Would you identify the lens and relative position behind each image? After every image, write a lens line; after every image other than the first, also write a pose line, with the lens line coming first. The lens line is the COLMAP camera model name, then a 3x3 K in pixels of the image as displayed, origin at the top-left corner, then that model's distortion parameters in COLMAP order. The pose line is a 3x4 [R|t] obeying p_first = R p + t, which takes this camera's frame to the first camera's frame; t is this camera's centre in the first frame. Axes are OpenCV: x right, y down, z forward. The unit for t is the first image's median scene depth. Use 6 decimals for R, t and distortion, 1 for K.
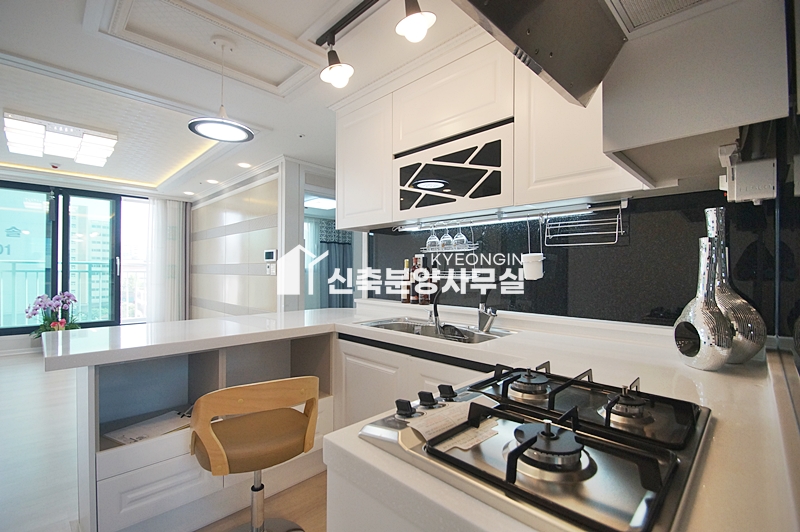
lens RADIAL K [[358.7, 0, 400.8], [0, 358.7, 271.0], [0, 0, 1]] dist [0.002412, -0.012515]
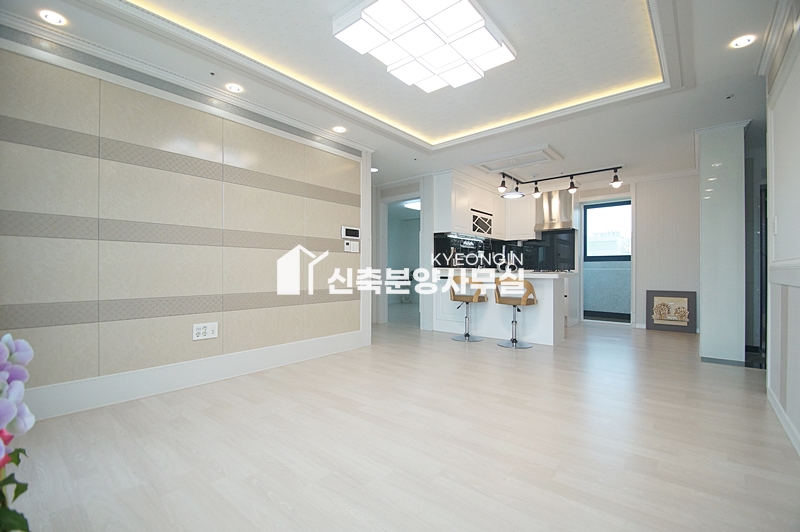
lens RADIAL K [[357.5, 0, 400.0], [0, 357.5, 266.0], [0, 0, 1]] dist [-0.000546, -0.000271]
pose [[-0.084965, 0.004557, 0.996374, -2.466484], [-0.004831, 0.999976, -0.004985, 0.098092], [-0.996372, -0.005237, -0.084940, 1.684800]]
